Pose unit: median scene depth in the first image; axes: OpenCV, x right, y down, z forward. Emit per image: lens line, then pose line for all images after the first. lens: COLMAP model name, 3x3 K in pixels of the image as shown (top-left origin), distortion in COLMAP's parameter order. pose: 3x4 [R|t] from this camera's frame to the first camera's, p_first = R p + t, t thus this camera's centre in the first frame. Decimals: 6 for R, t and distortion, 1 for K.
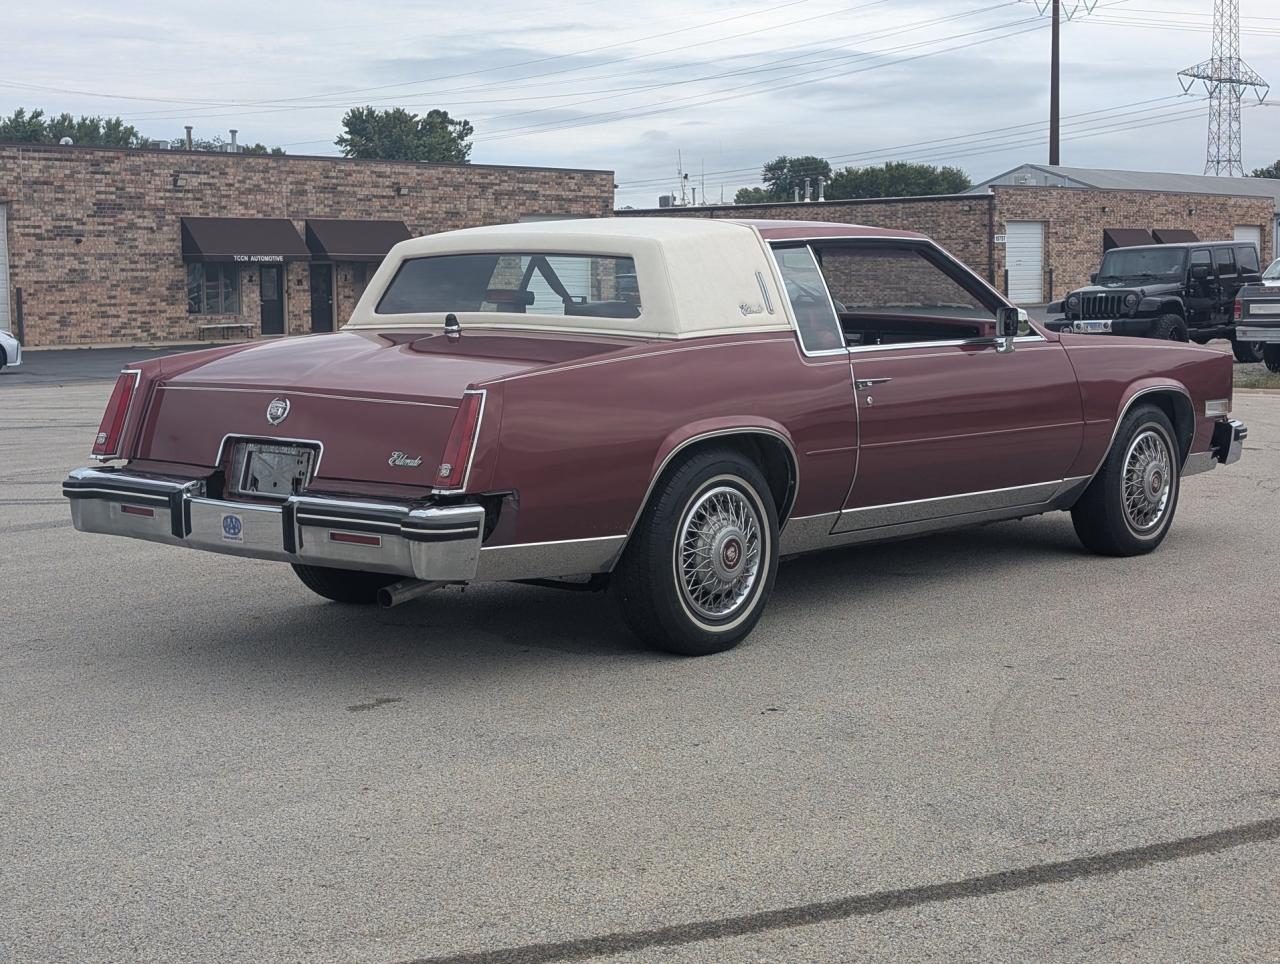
lens RADIAL K [[2054.5, 0, 640.0], [0, 2054.5, 482.0], [0, 0, 1]] dist [0.243538, -1.142266]
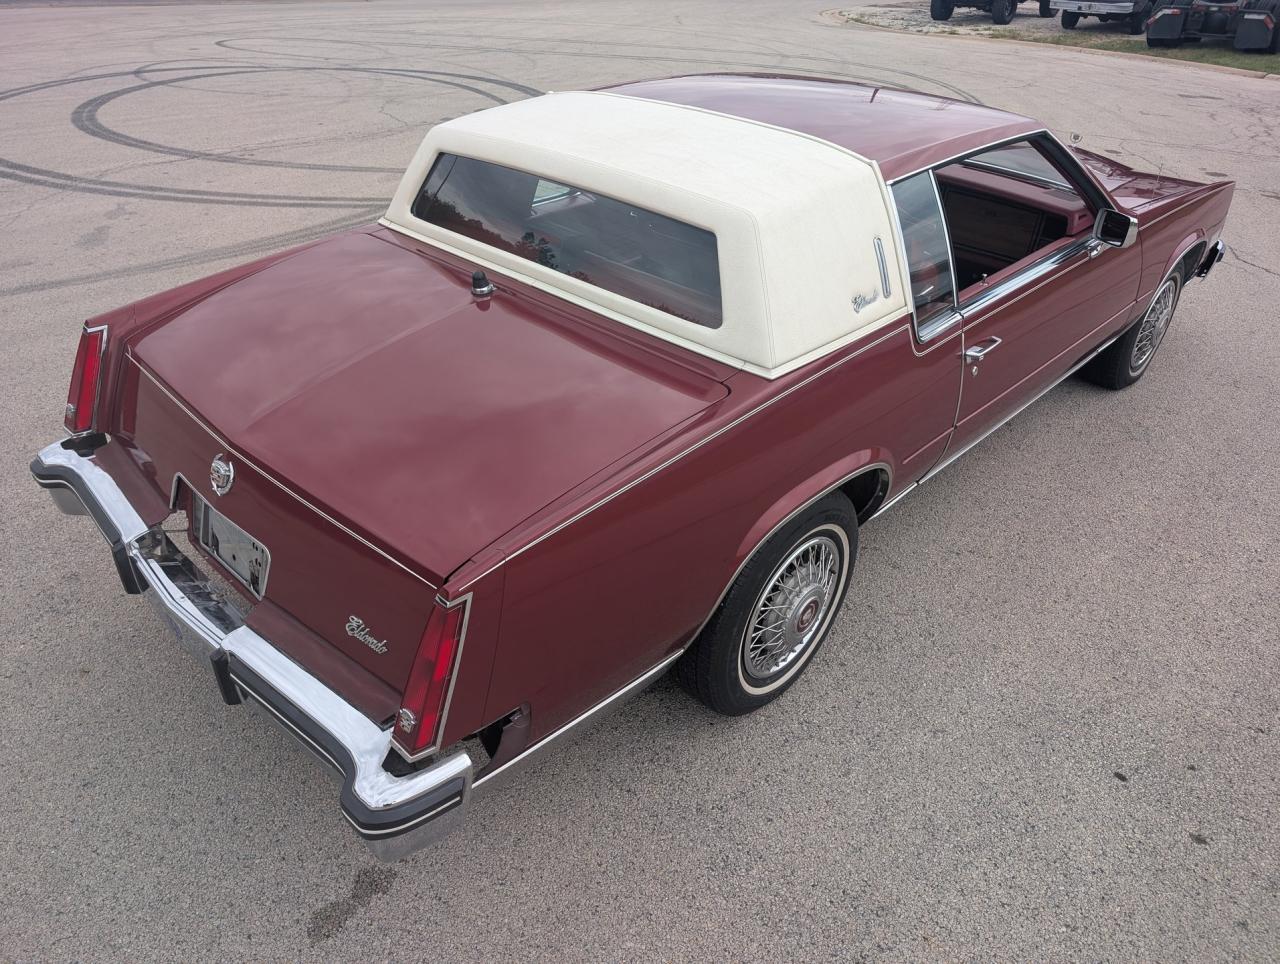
lens RADIAL K [[915.2, 0, 636.6], [0, 915.2, 470.4], [0, 0, 1]] dist [0.010205, -0.004417]
pose [[0.997902, 0.058913, -0.026834, -0.017013], [-0.041506, 0.900357, 0.433167, -0.164589], [0.049680, -0.431145, 0.900914, 0.640235]]
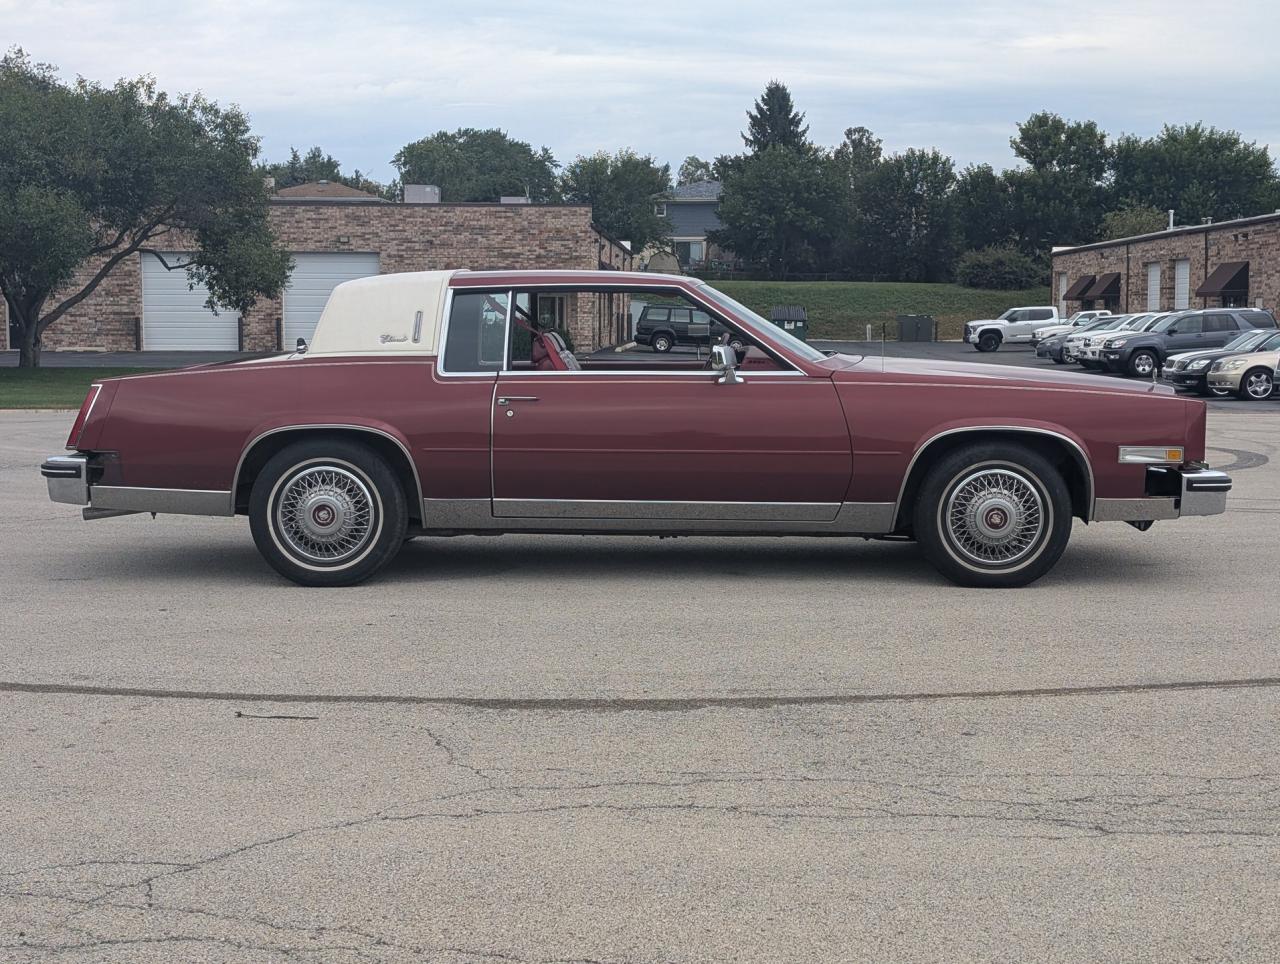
lens RADIAL K [[2054.5, 0, 640.0], [0, 2054.5, 482.0], [0, 0, 1]] dist [0.243538, -1.142266]
pose [[0.624782, 0.073948, -0.777290, 1.166951], [-0.083639, 0.996116, 0.027538, -0.040112], [0.776307, 0.047806, 0.628540, 0.272250]]
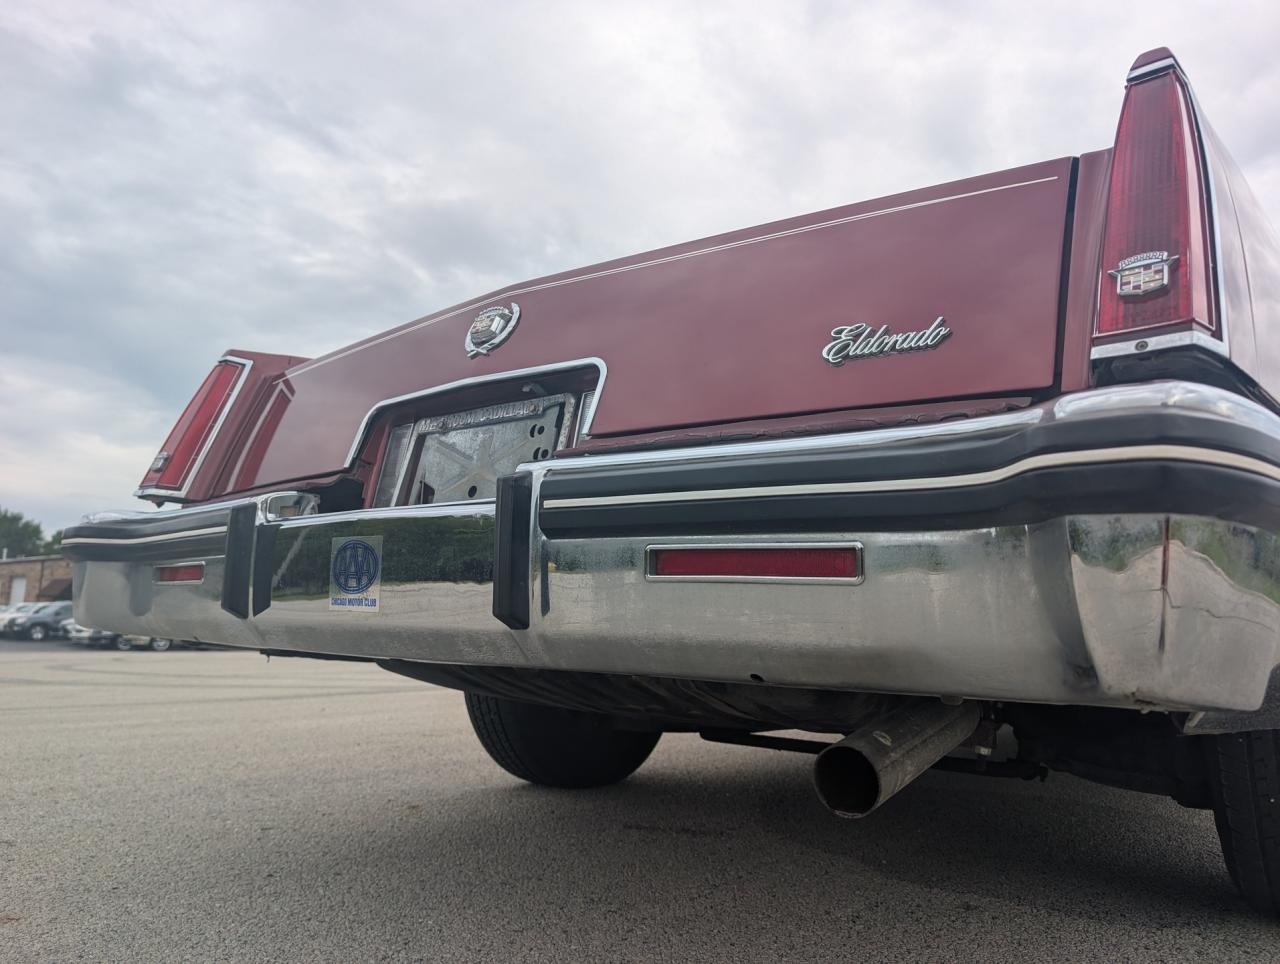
lens RADIAL K [[924.9, 0, 643.6], [0, 924.9, 471.5], [0, 0, 1]] dist [0.009522, -0.003476]
pose [[0.999250, 0.032737, 0.020682, -0.130753], [-0.026029, 0.963288, -0.267205, 0.042369], [-0.028670, 0.266466, 0.963418, 0.732740]]
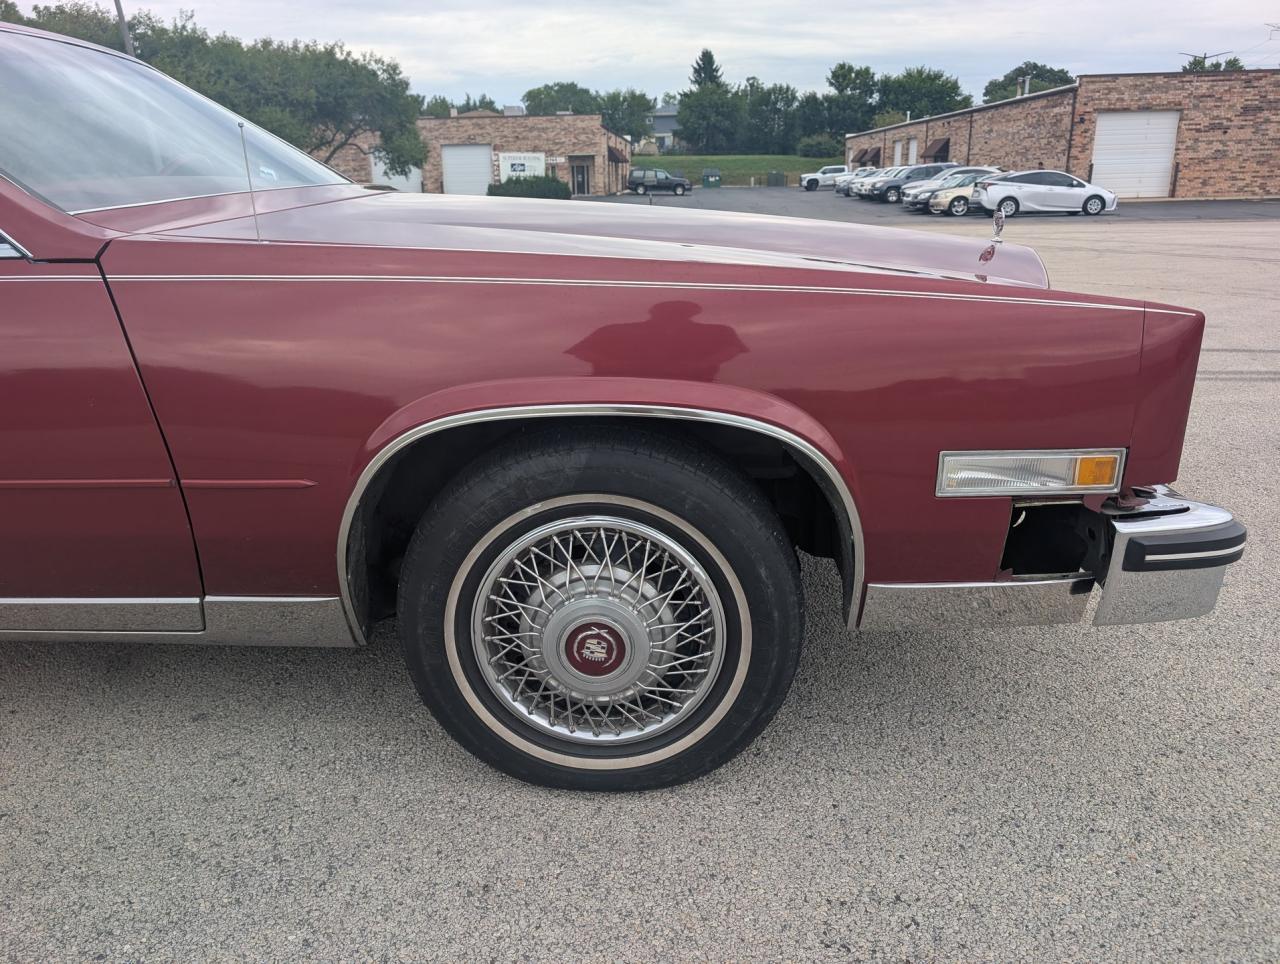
lens RADIAL K [[924.9, 0, 643.6], [0, 924.9, 471.5], [0, 0, 1]] dist [0.009522, -0.003476]
pose [[0.616952, 0.235724, -0.750869, 0.466984], [-0.061848, 0.965661, 0.252337, -0.093136], [0.784567, -0.109240, 0.610345, 1.132941]]
